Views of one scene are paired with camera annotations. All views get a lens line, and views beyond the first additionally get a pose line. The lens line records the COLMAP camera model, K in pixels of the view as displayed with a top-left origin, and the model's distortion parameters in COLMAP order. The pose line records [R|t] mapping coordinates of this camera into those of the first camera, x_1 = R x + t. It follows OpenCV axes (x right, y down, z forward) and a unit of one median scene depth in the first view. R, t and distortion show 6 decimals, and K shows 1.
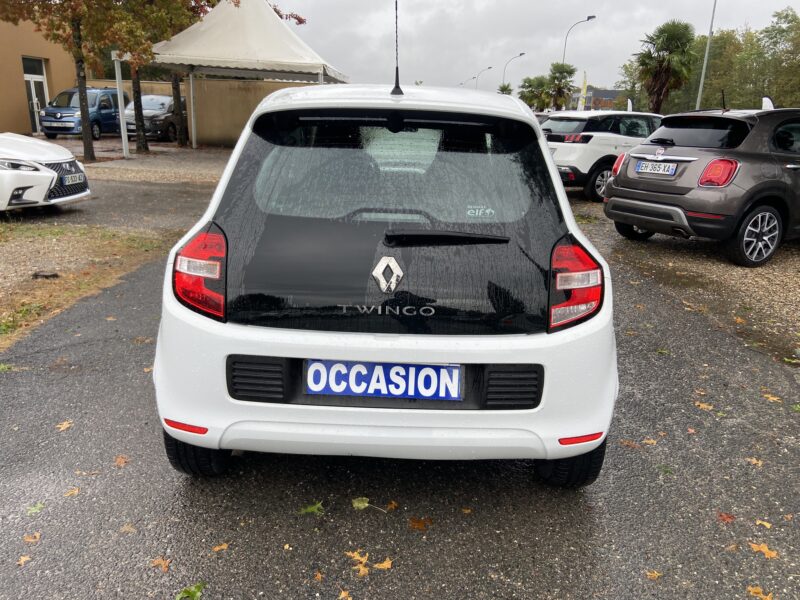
lens RADIAL K [[604.1, 0, 416.8], [0, 604.1, 295.5], [0, 0, 1]] dist [0.046189, -0.045715]
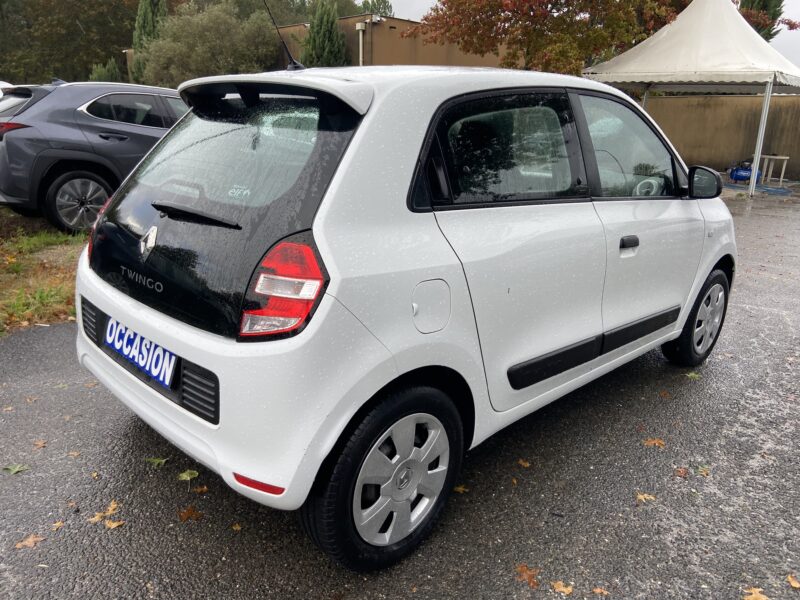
lens RADIAL K [[604.1, 0, 403.6], [0, 604.1, 303.0], [0, 0, 1]] dist [0.046189, -0.045715]
pose [[0.718218, 0.192333, -0.668708, 0.900139], [-0.206896, 0.976602, 0.058674, -0.082621], [0.664347, 0.096213, 0.741206, 0.518037]]
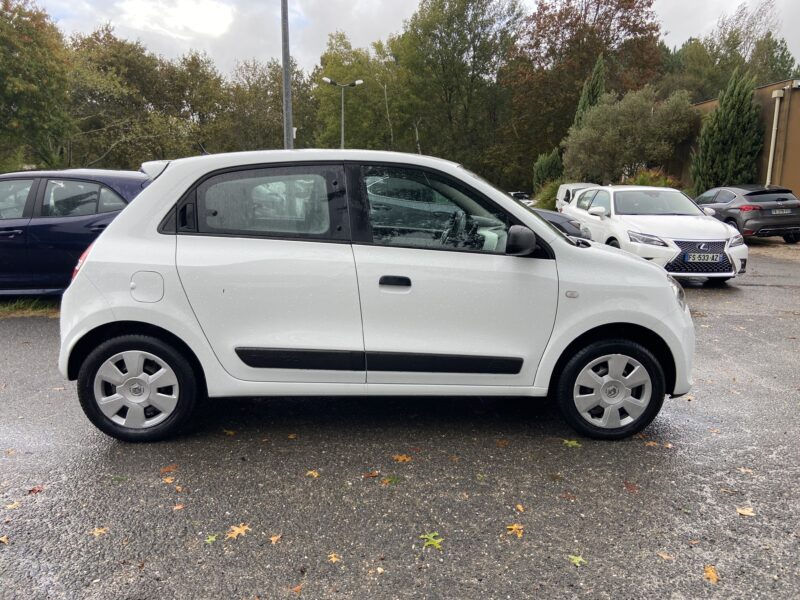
lens RADIAL K [[604.1, 0, 402.3], [0, 604.1, 294.2], [0, 0, 1]] dist [0.046189, -0.045715]
pose [[0.075479, 0.141944, -0.986993, 2.450312], [-0.295575, 0.948516, 0.113807, -0.544620], [0.952333, 0.283140, 0.113548, 2.256284]]
